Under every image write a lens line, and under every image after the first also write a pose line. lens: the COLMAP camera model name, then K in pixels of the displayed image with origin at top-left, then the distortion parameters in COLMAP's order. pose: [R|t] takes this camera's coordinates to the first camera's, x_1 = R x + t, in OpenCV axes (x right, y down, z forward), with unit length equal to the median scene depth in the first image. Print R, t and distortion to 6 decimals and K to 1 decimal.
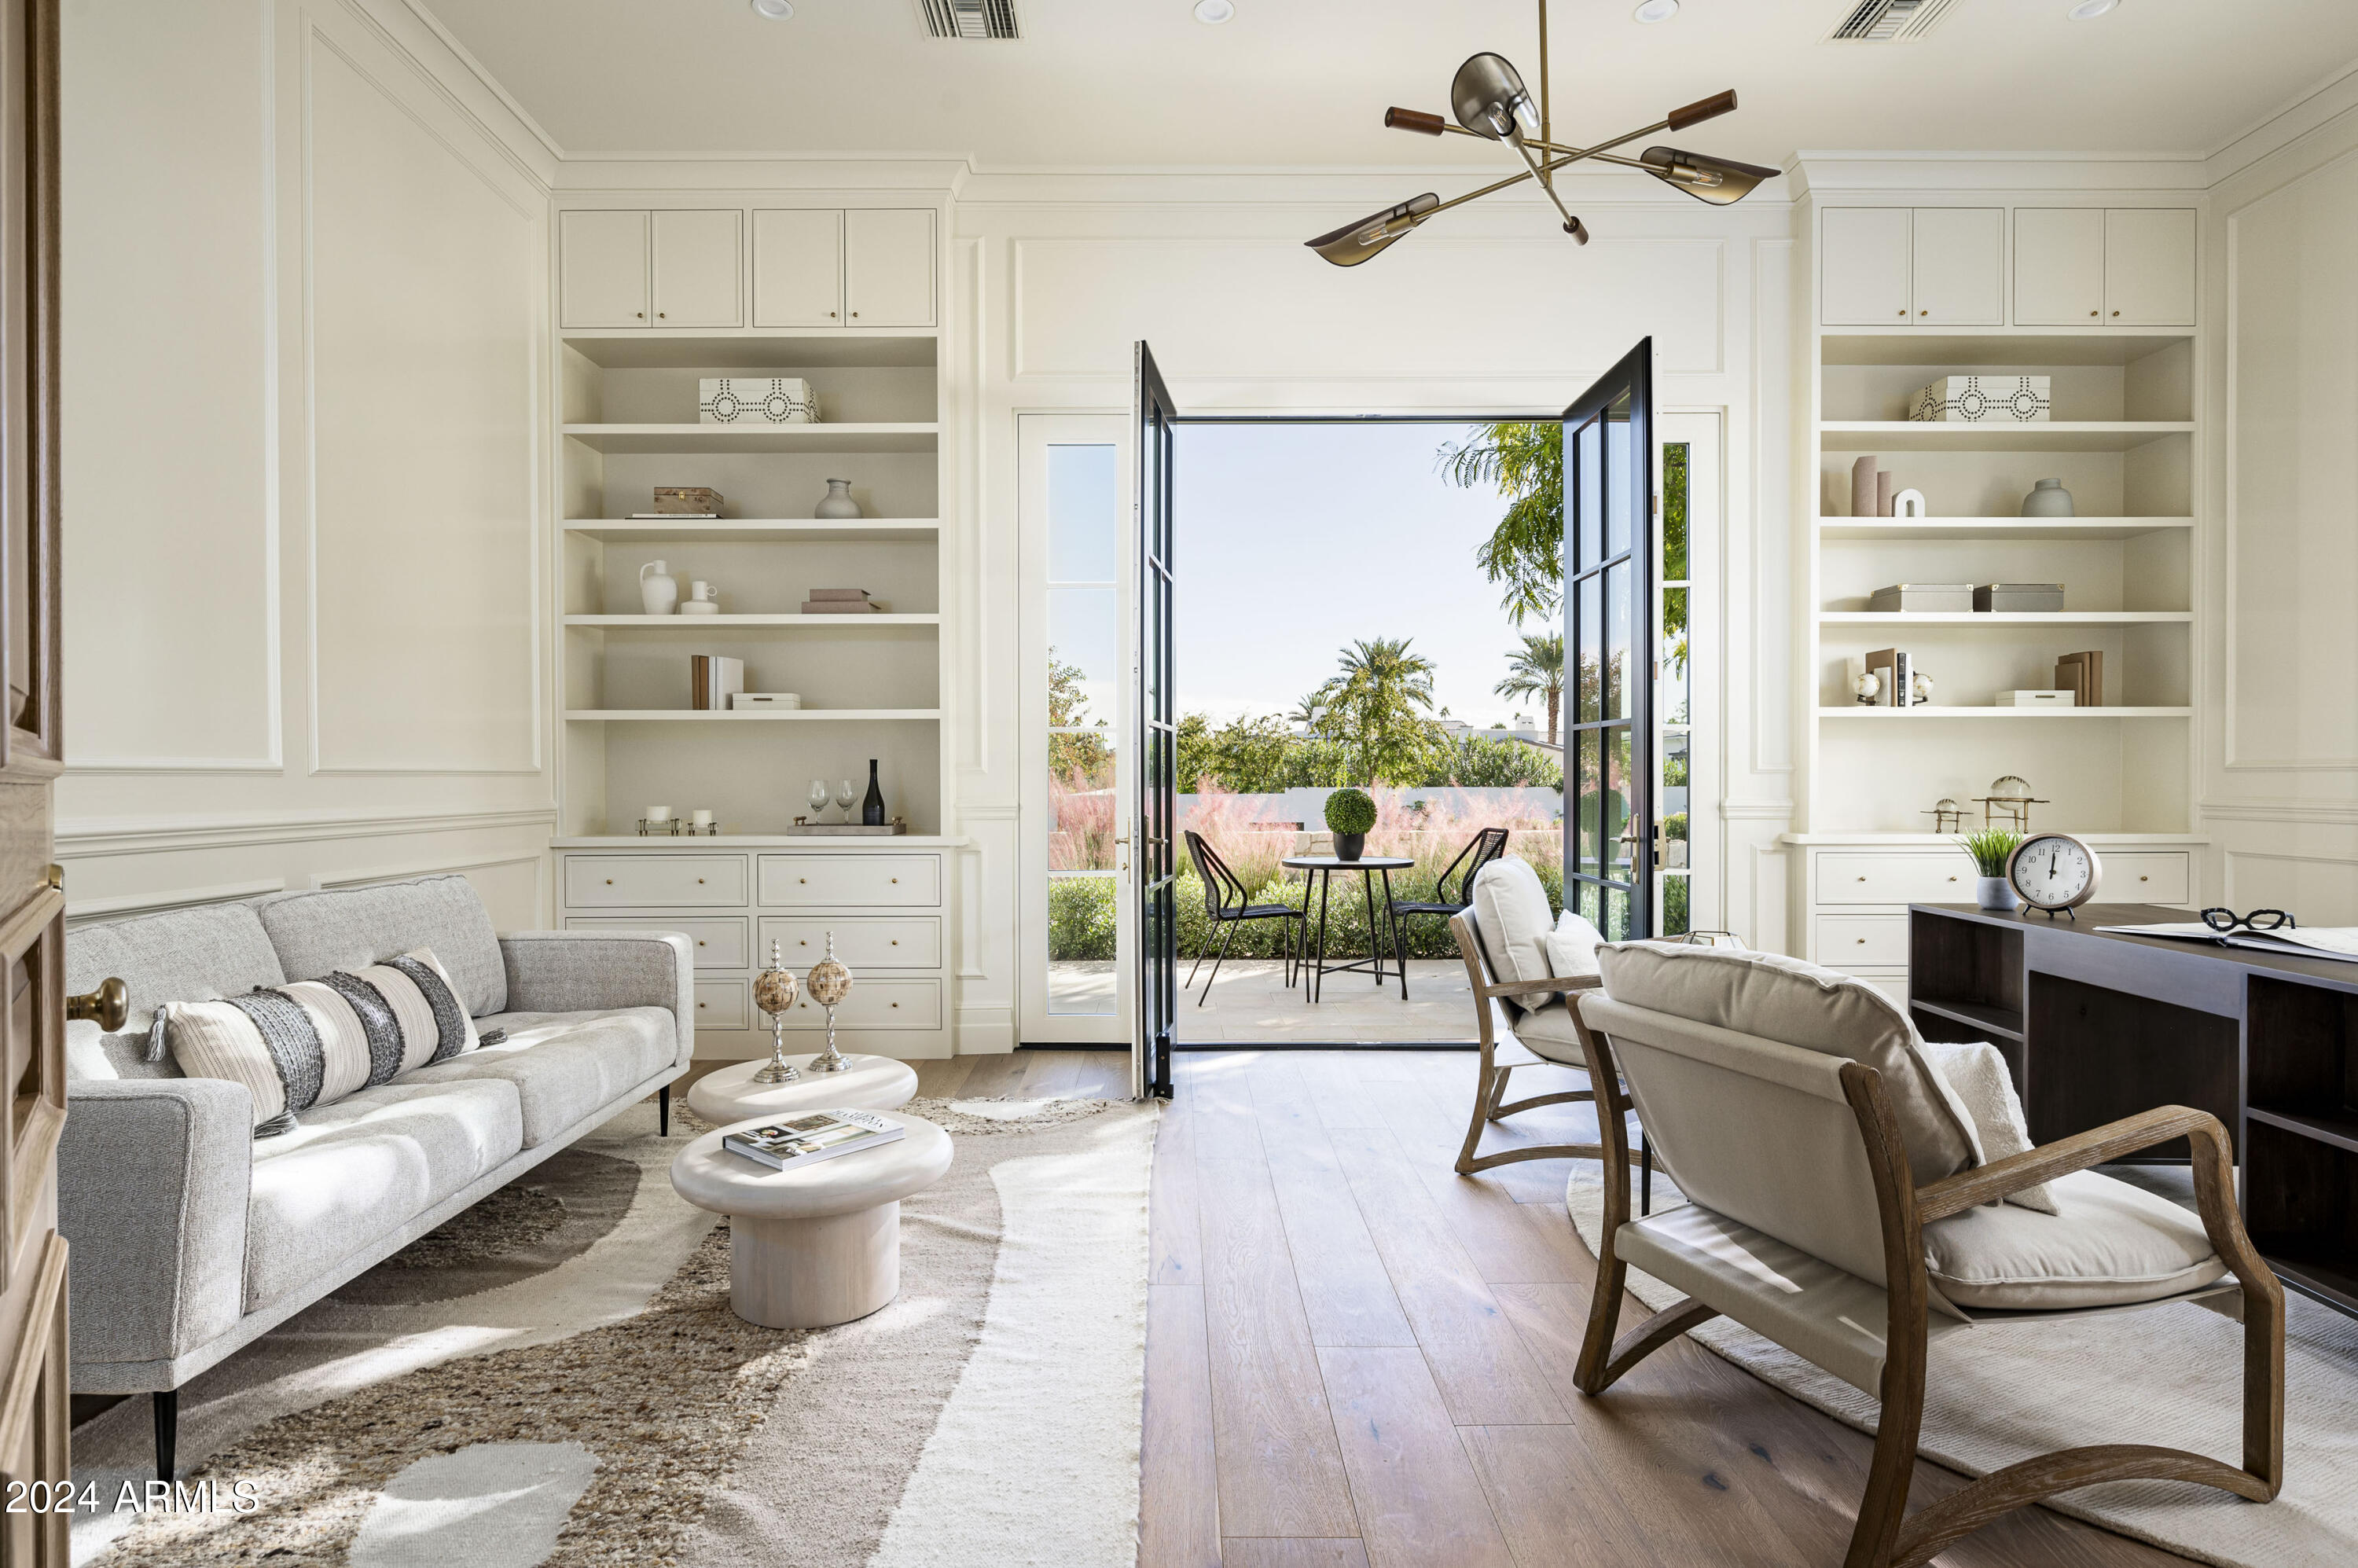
lens RADIAL K [[1215.0, 0, 1179.0], [0, 1215.0, 784.0], [0, 0, 1]] dist [0.000676, 0.000015]
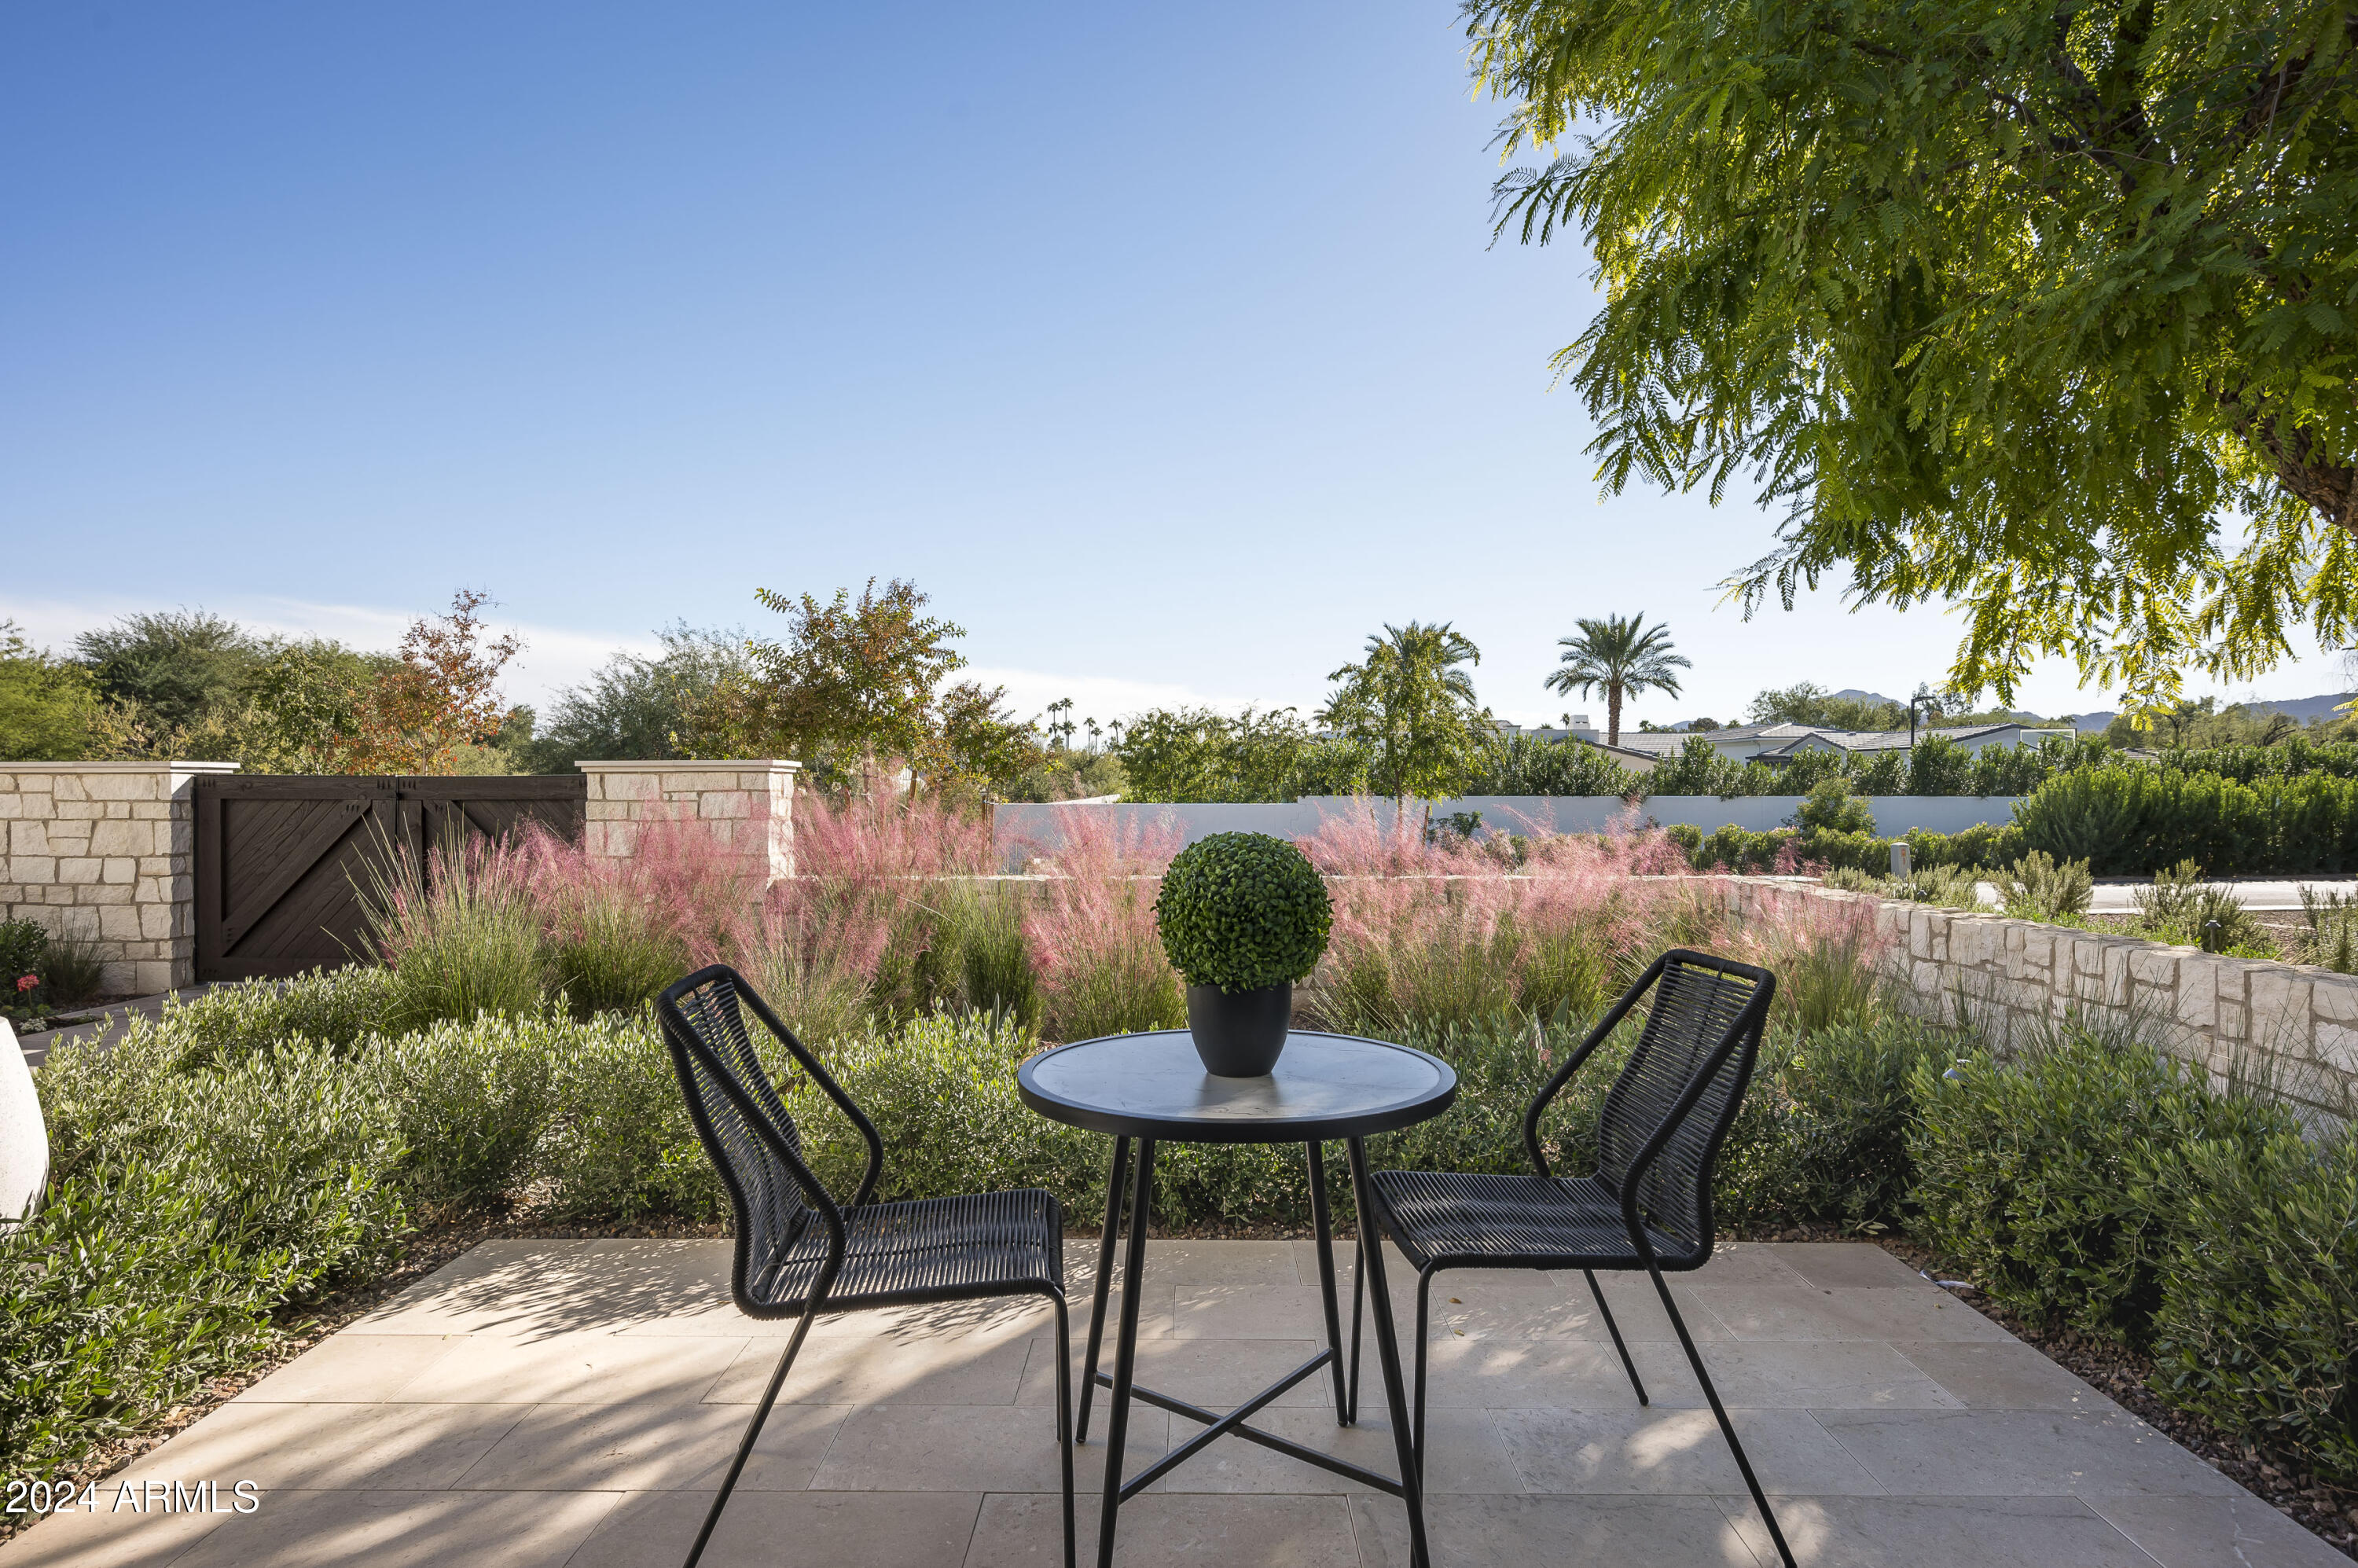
lens RADIAL K [[1298.8, 0, 1179.0], [0, 1298.8, 784.0], [0, 0, 1]] dist [-0.001244, -0.000089]
pose [[0.999861, 0.003066, -0.016403, 0.020484], [-0.003139, 0.999985, -0.004410, -0.000952], [0.016389, 0.004461, 0.999856, 0.109047]]
